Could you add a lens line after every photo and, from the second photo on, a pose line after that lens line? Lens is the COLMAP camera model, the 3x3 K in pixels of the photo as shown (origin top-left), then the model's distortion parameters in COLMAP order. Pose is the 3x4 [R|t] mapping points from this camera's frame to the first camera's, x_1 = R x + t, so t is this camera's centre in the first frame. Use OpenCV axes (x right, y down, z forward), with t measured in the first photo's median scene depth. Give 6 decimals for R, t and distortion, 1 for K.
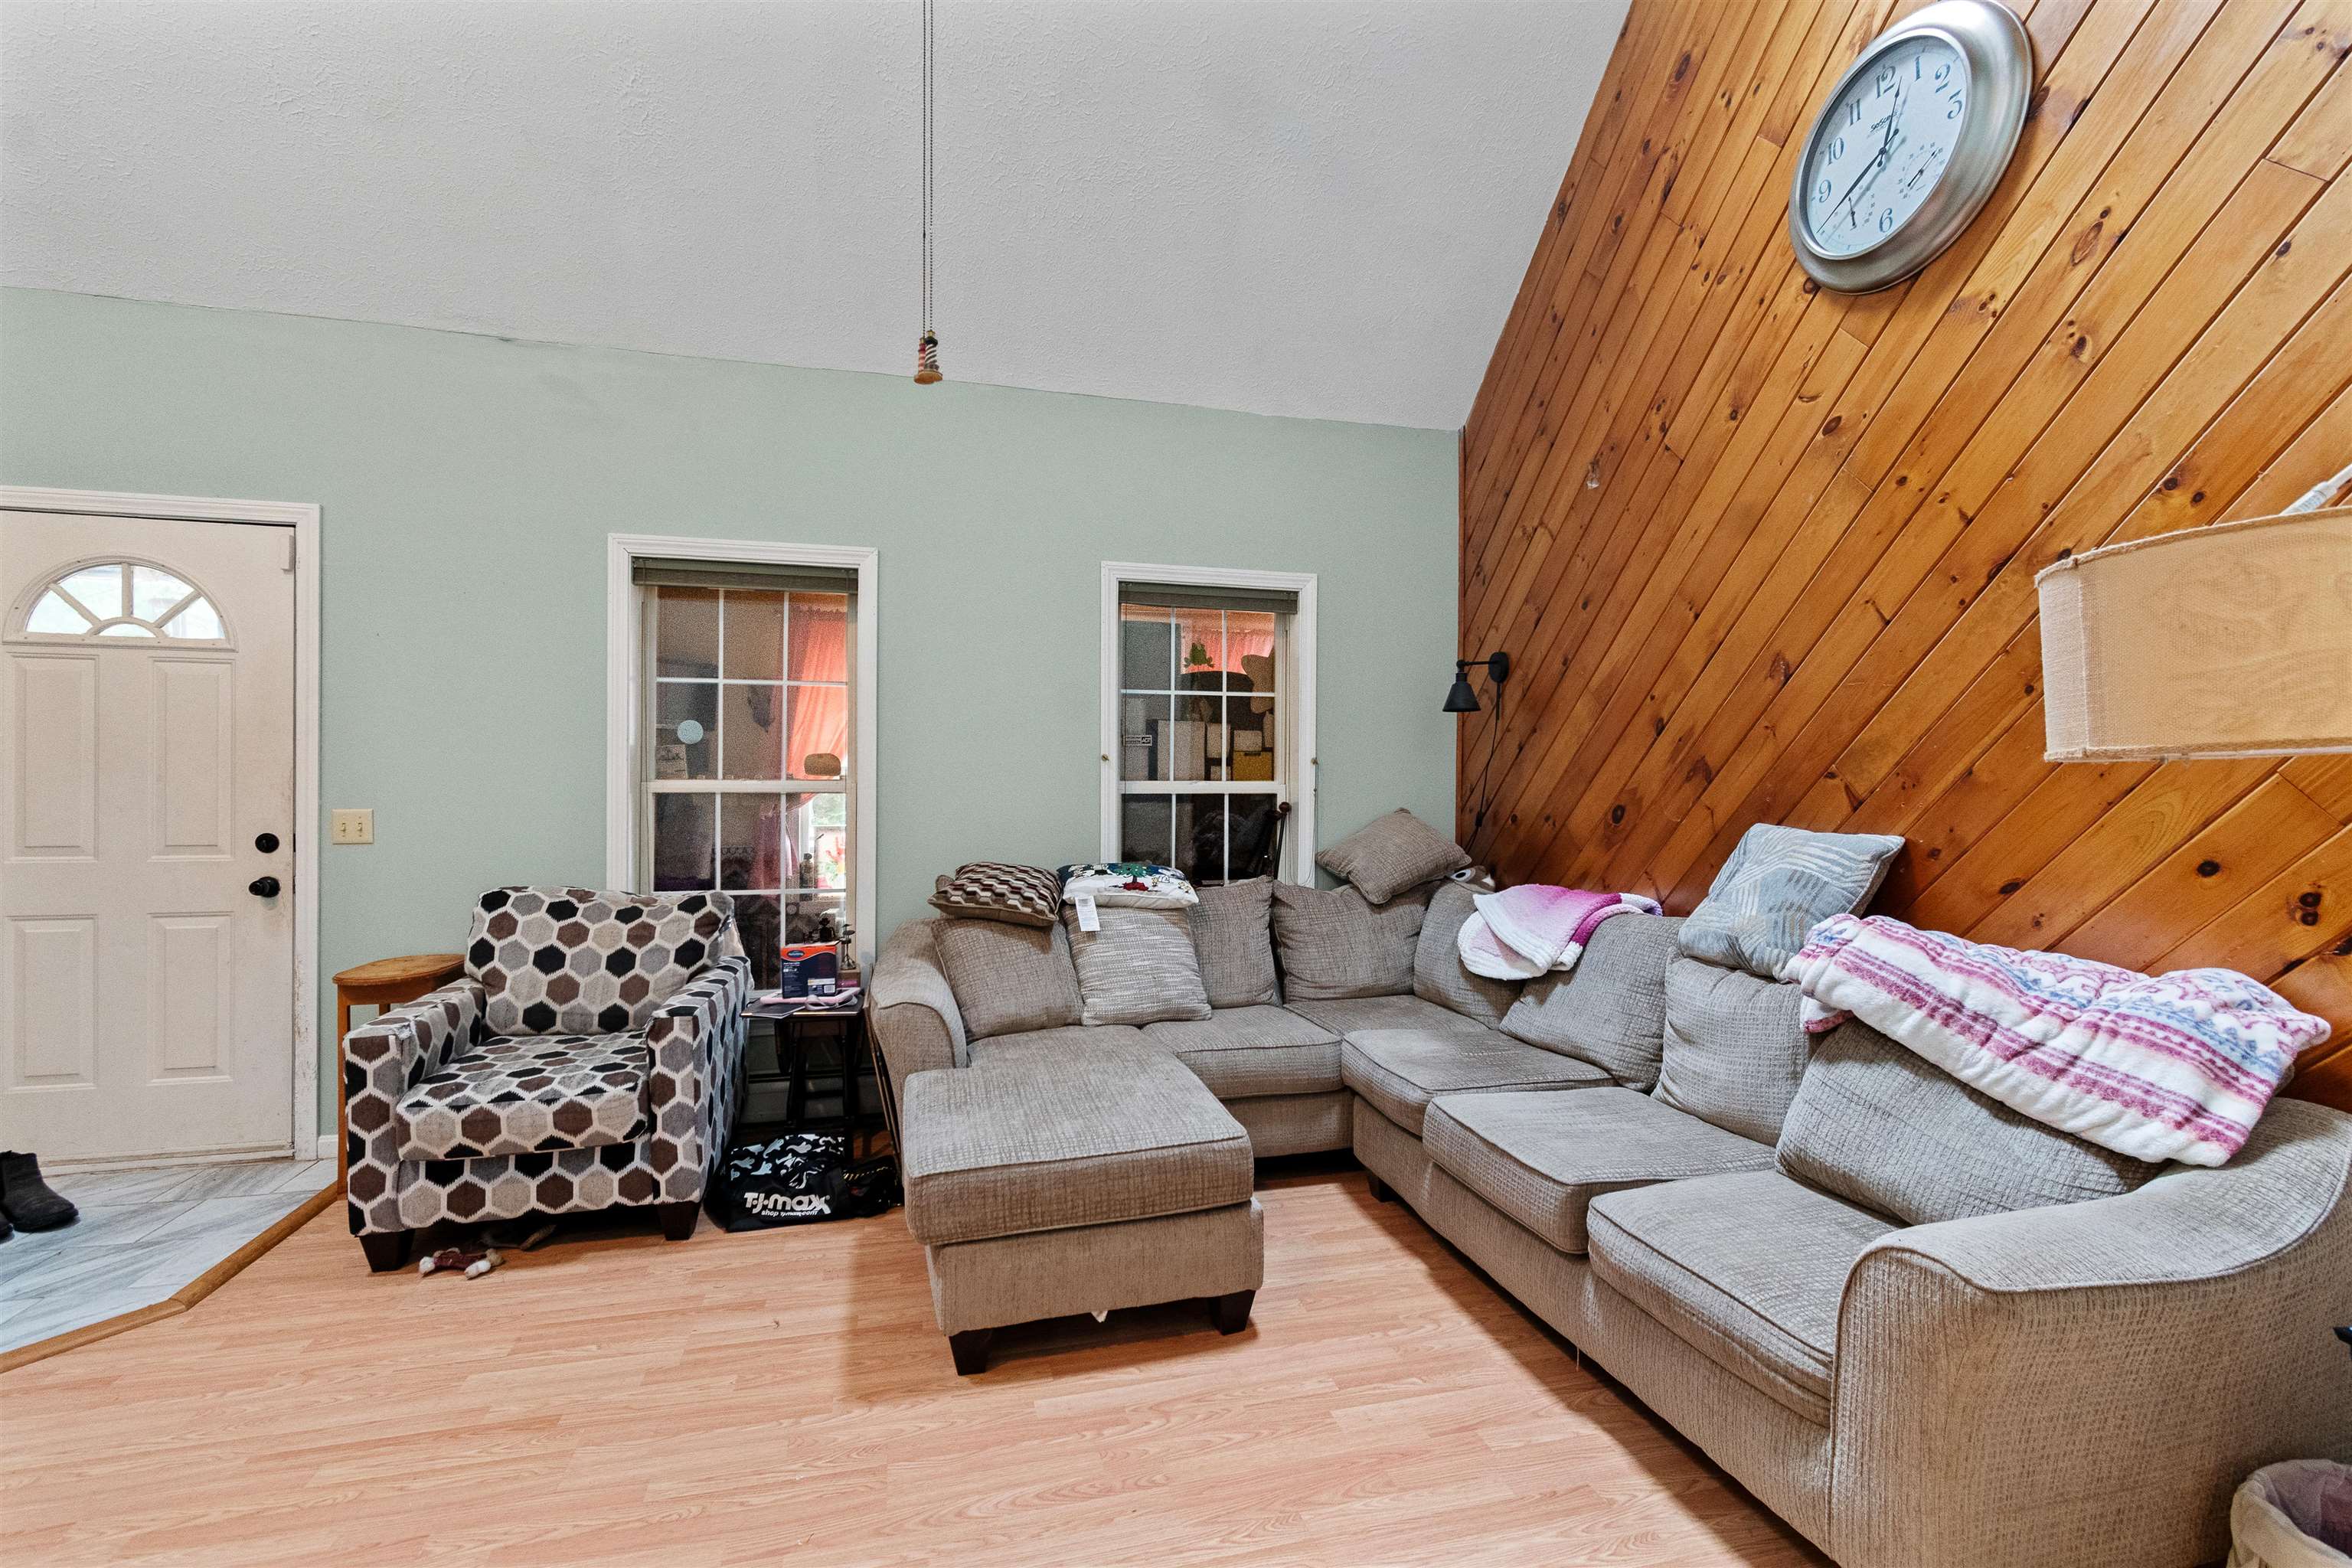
lens RADIAL K [[1030.1, 0, 1176.0], [0, 1030.1, 784.0], [0, 0, 1]] dist [0.002899, -0.000116]
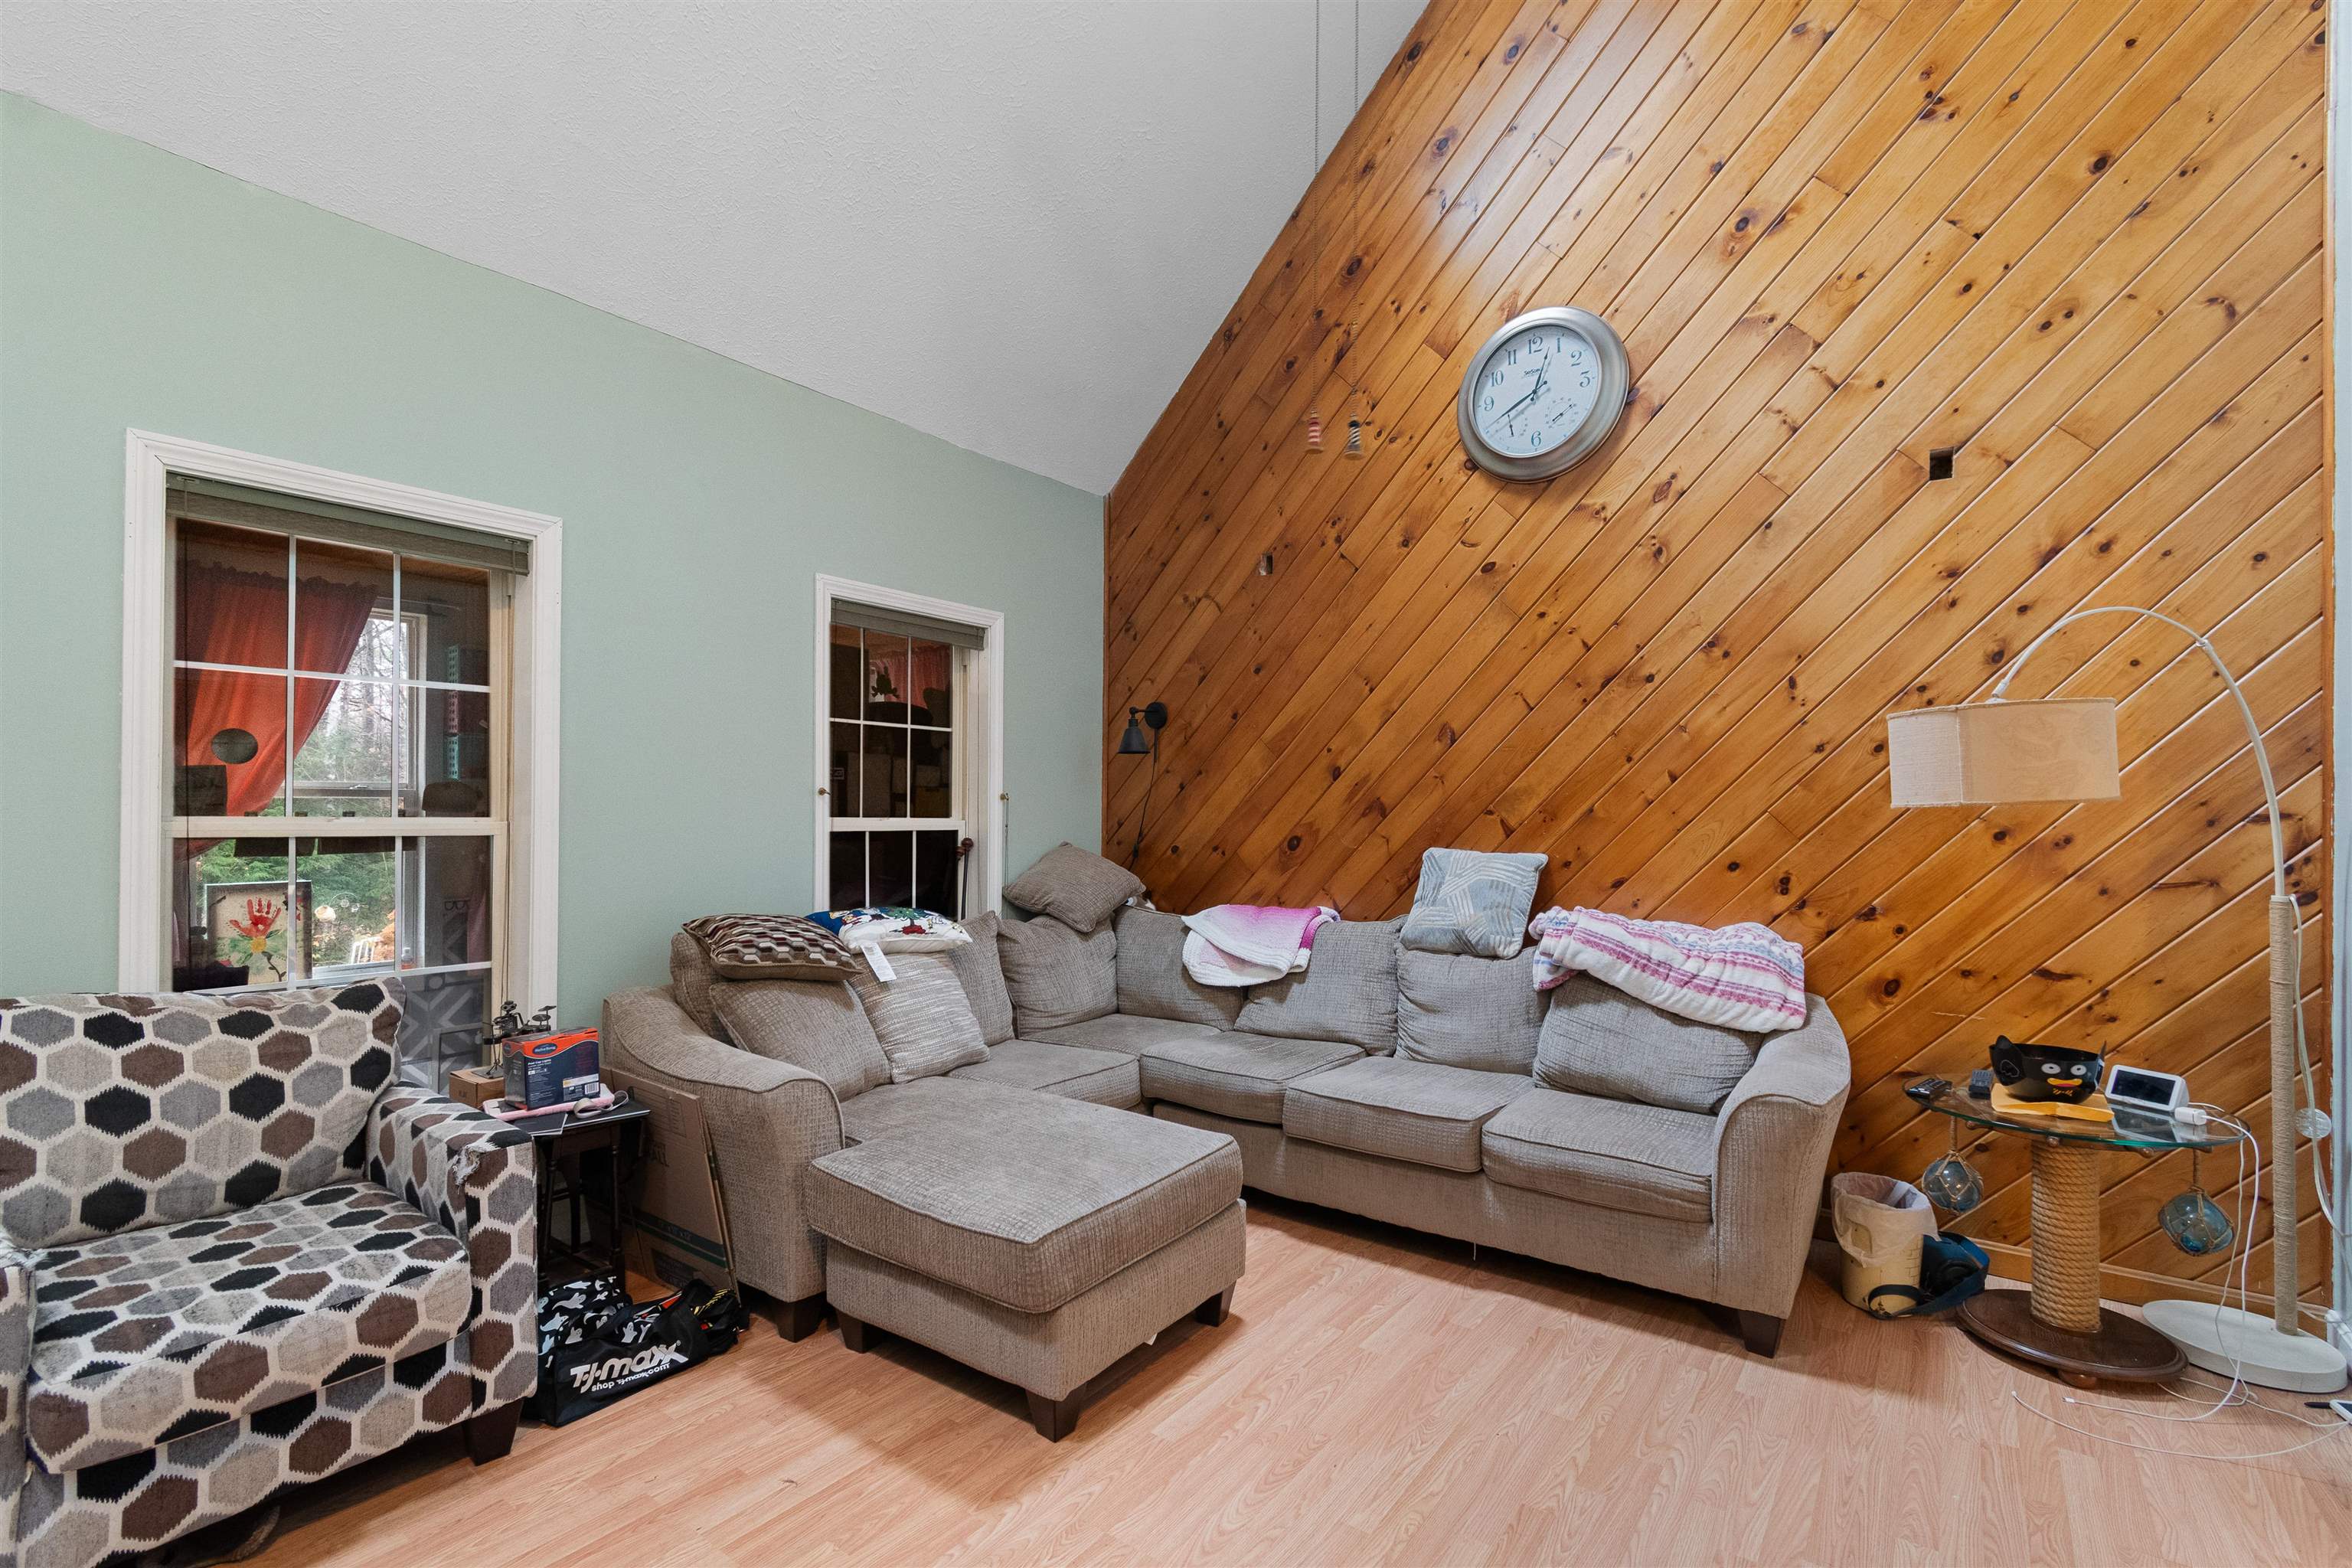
lens RADIAL K [[1049.9, 0, 1180.1], [0, 1049.9, 802.3], [0, 0, 1]] dist [0.000715, -0.000752]
pose [[0.782796, 0.005680, 0.622252, -0.539809], [0.003180, 0.999909, -0.013127, -0.004186], [-0.622270, 0.012255, 0.782707, 0.119277]]
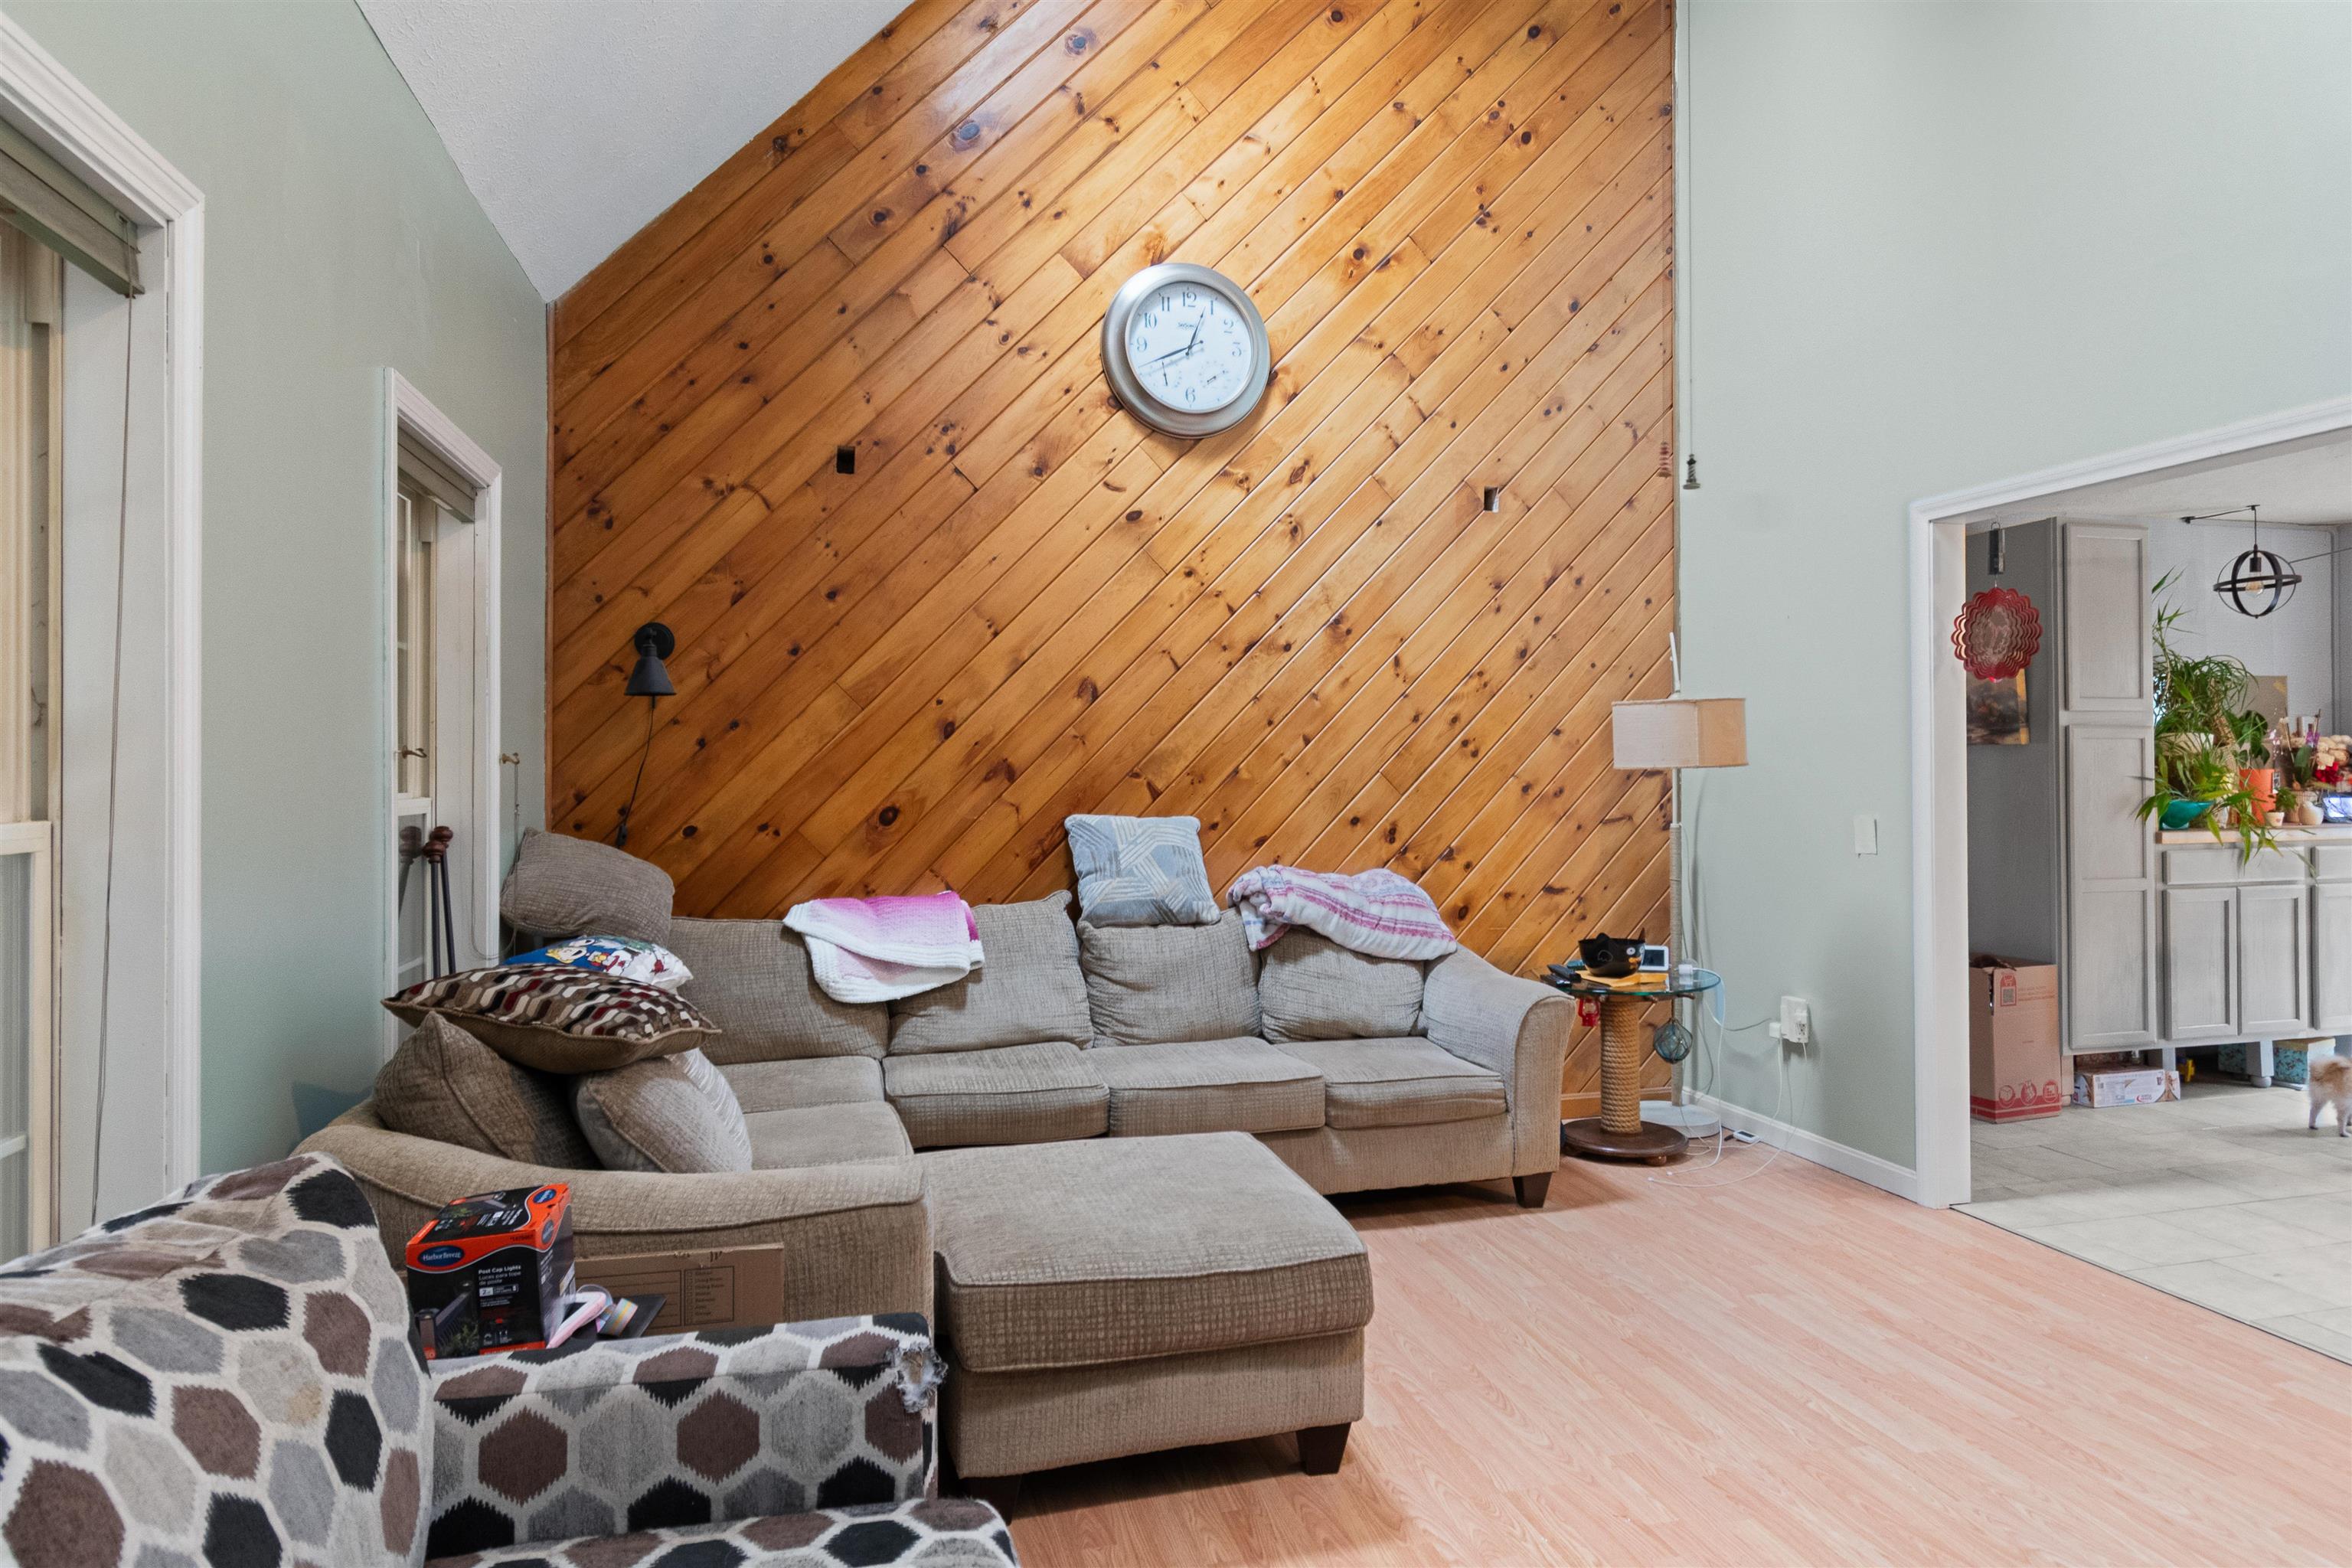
lens RADIAL K [[1339.0, 0, 1184.9], [0, 1339.0, 752.6], [0, 0, 1]] dist [-0.003403, -0.001023]
pose [[0.016392, 0.008499, 0.999830, -0.999357], [0.012679, 0.999882, -0.008707, -0.019464], [-0.999785, 0.012820, 0.016283, 0.817252]]
